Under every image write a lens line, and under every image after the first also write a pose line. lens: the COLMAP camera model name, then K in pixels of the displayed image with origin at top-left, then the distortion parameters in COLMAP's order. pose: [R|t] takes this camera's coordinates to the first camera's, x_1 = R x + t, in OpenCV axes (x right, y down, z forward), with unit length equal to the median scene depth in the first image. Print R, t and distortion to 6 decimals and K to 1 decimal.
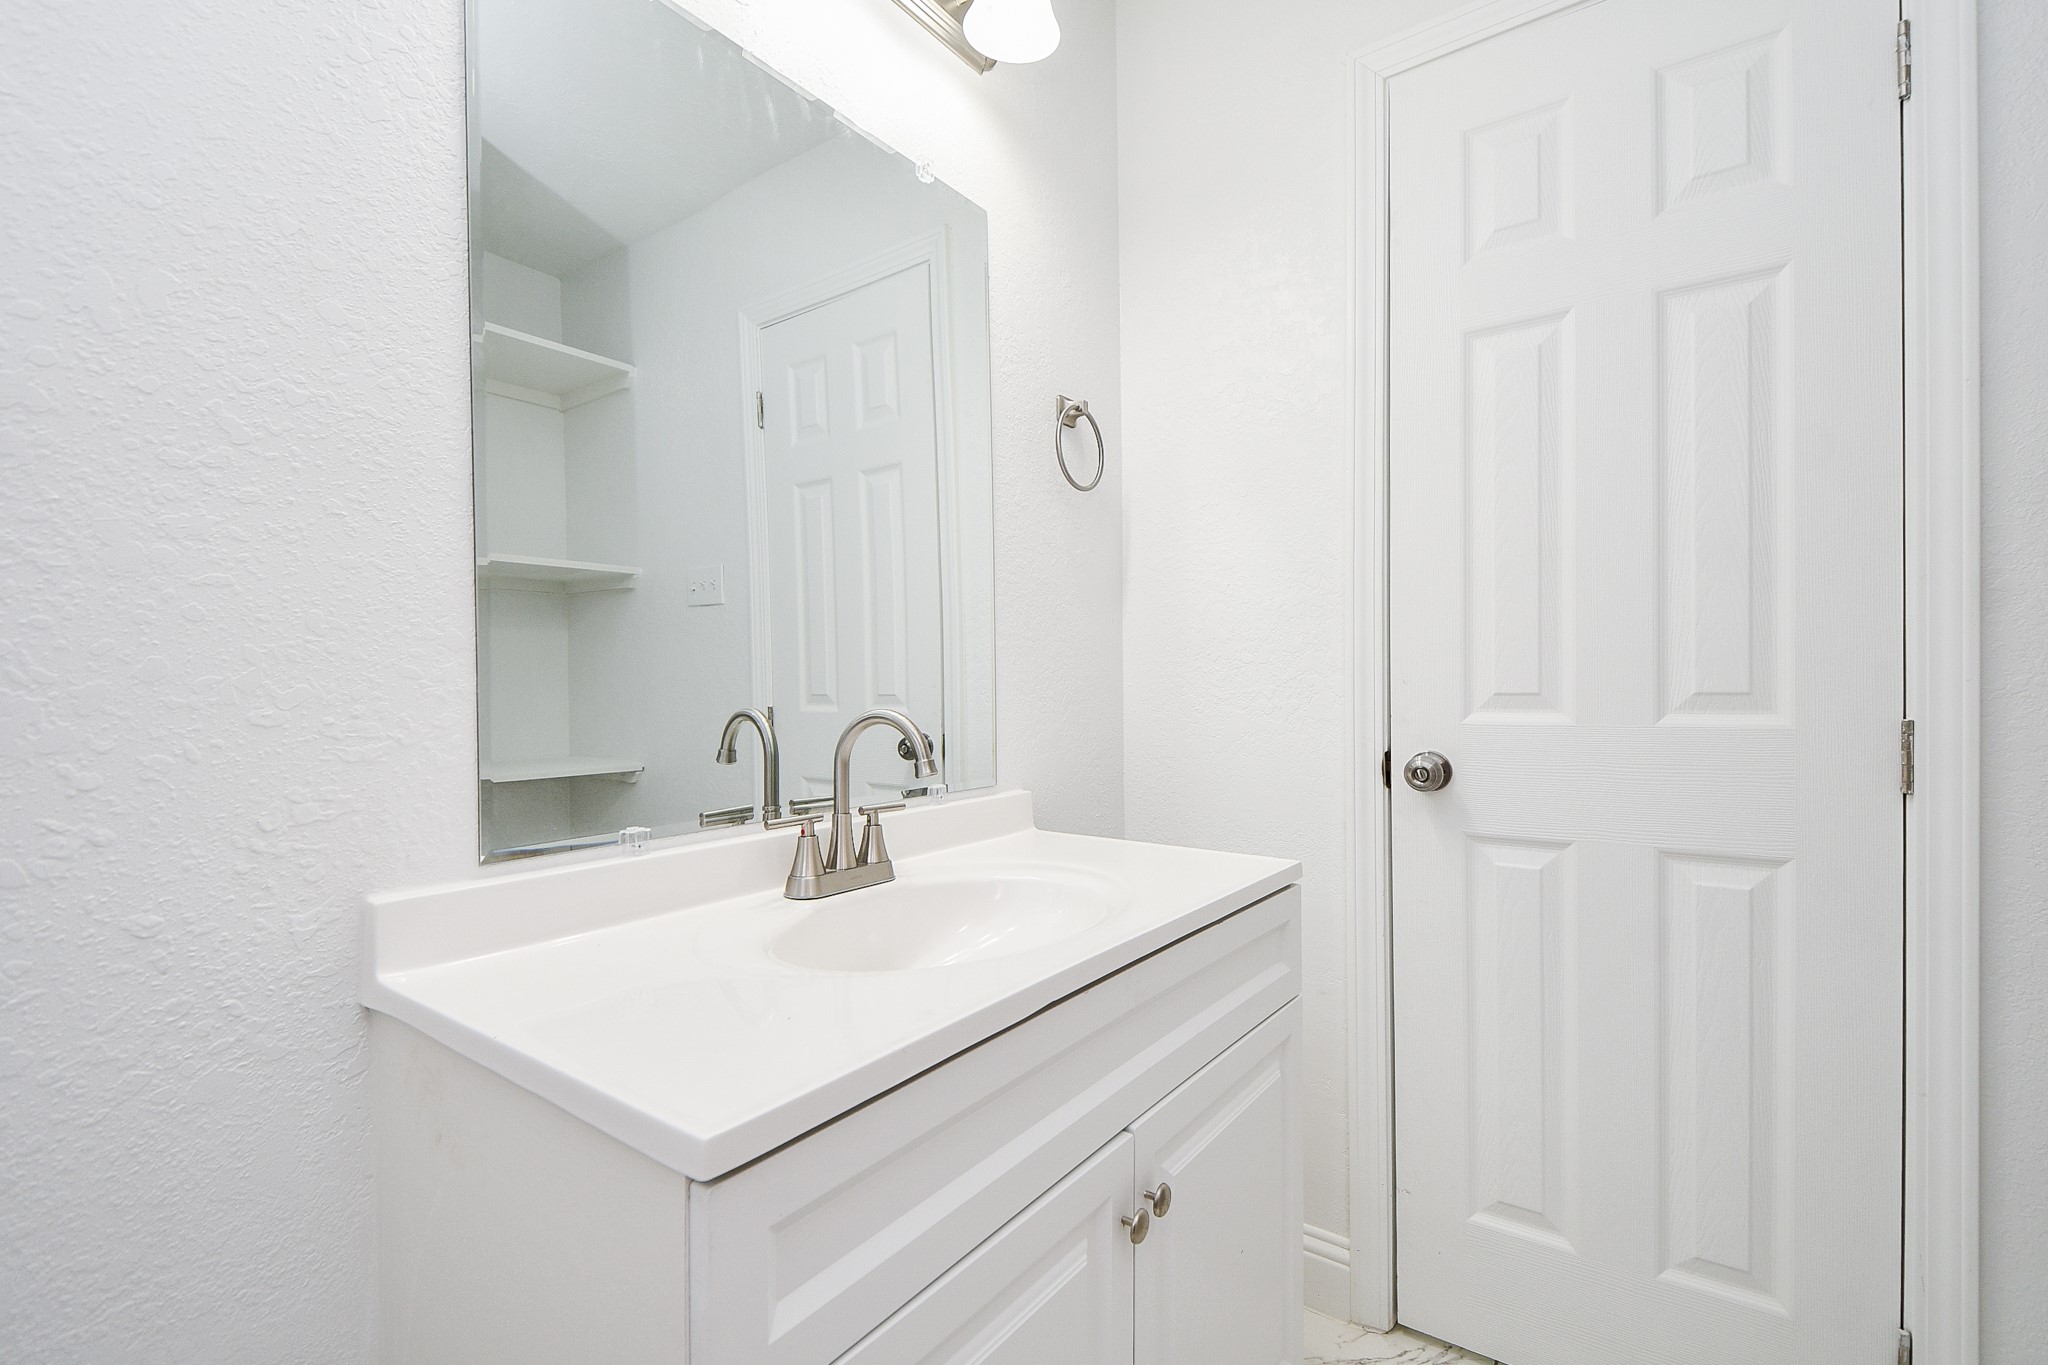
lens RADIAL K [[907.7, 0, 1025.0], [0, 907.7, 687.8], [0, 0, 1]] dist [-0.000575, -0.009988]
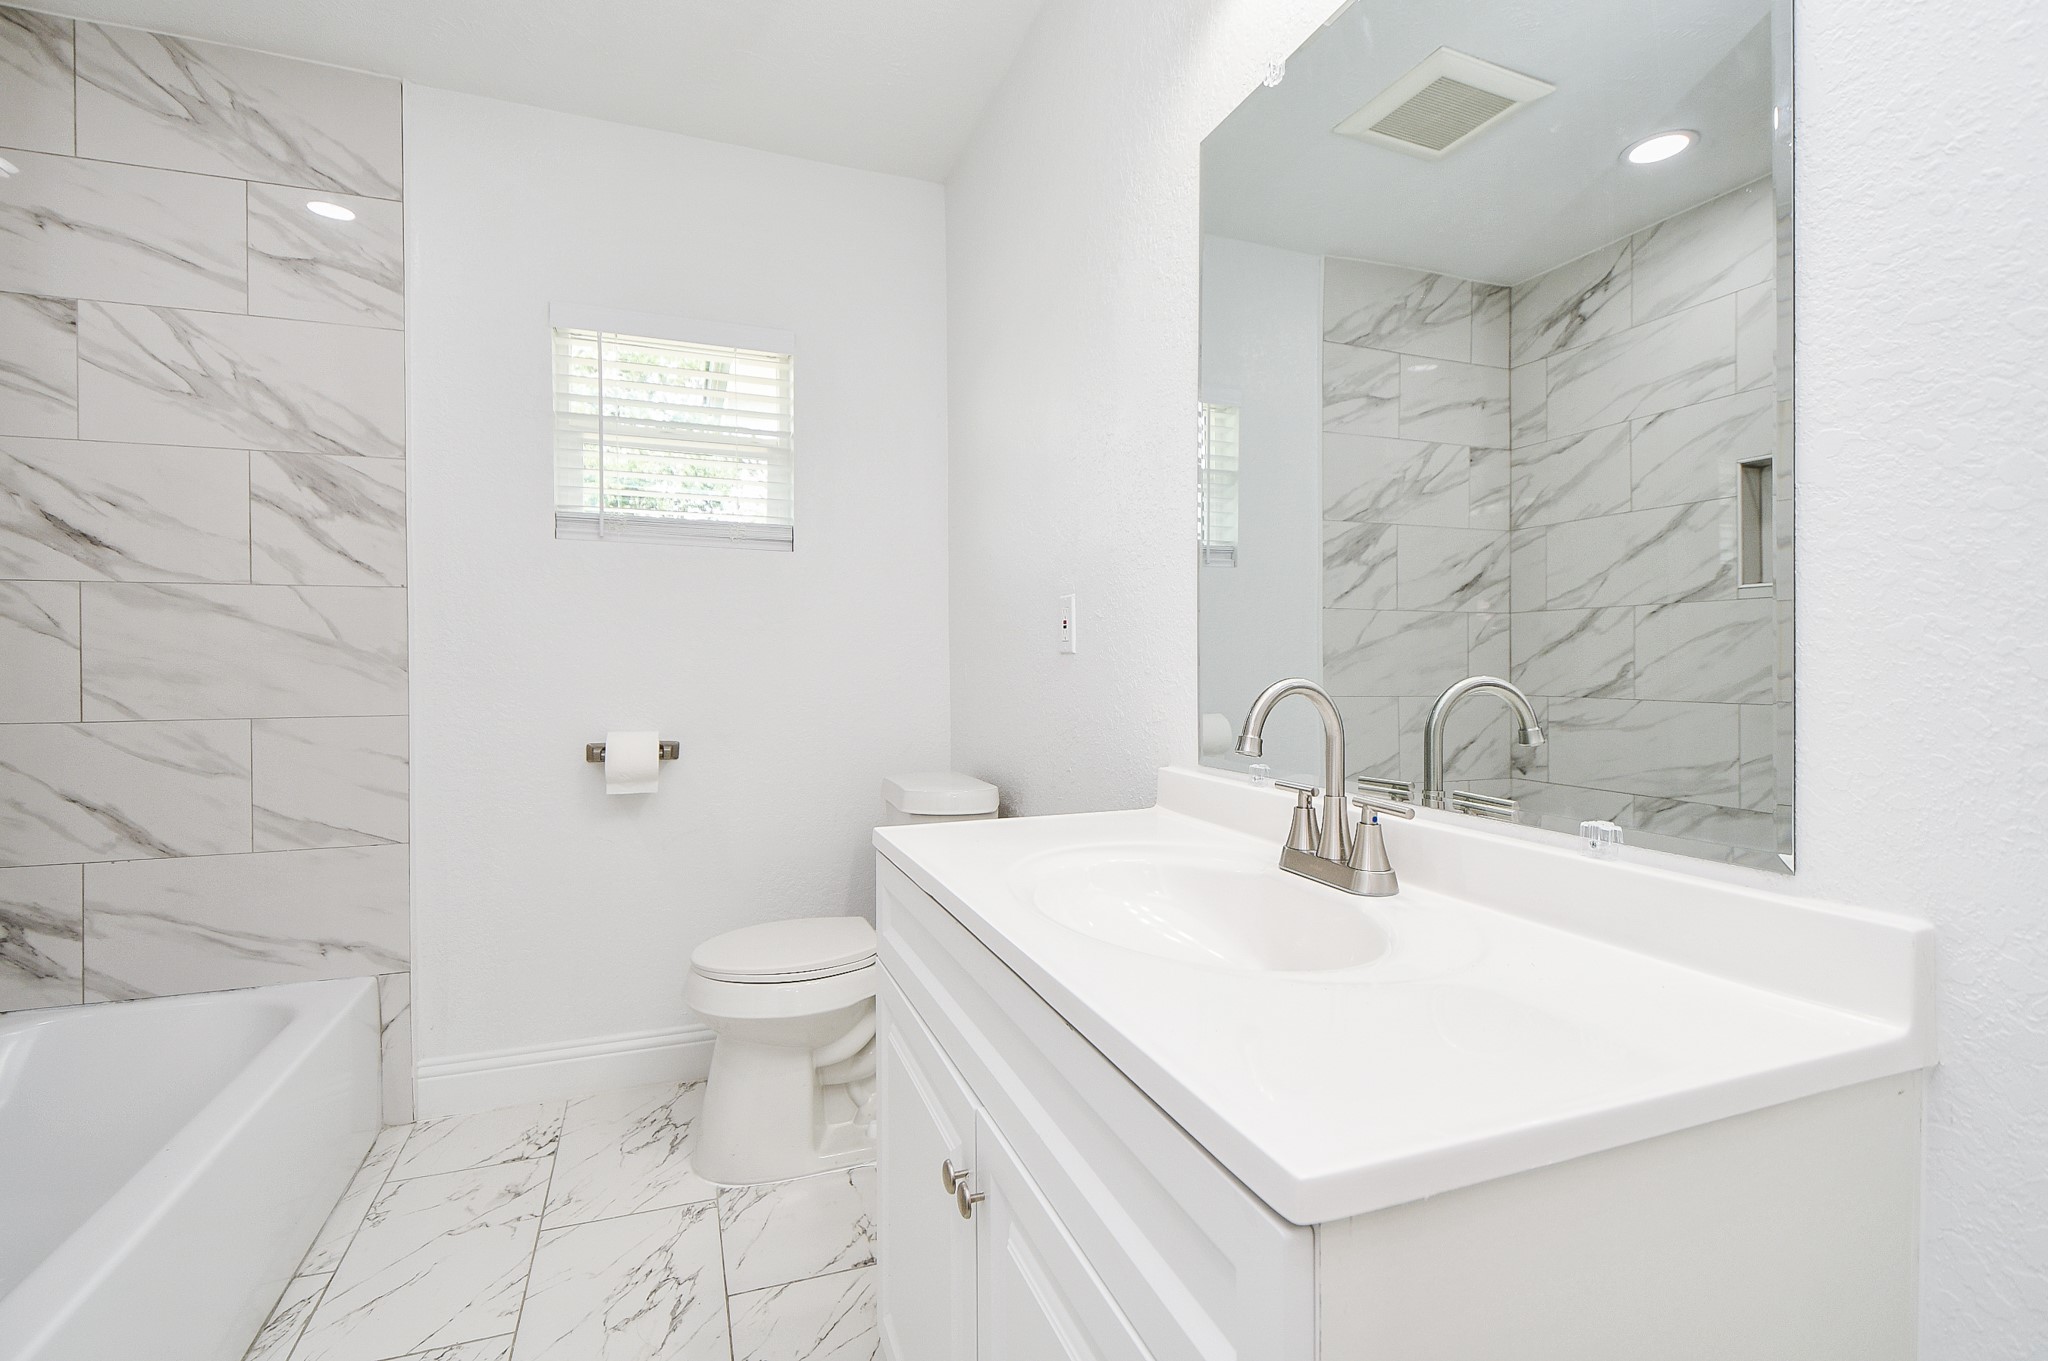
lens RADIAL K [[907.7, 0, 1023.0], [0, 907.7, 671.5], [0, 0, 1]] dist [-0.000575, -0.009988]
pose [[-0.535196, 0.014273, -0.844607, 0.778323], [0.002102, 0.999877, 0.015564, 0.004726], [0.844725, 0.006555, -0.535160, 1.348159]]
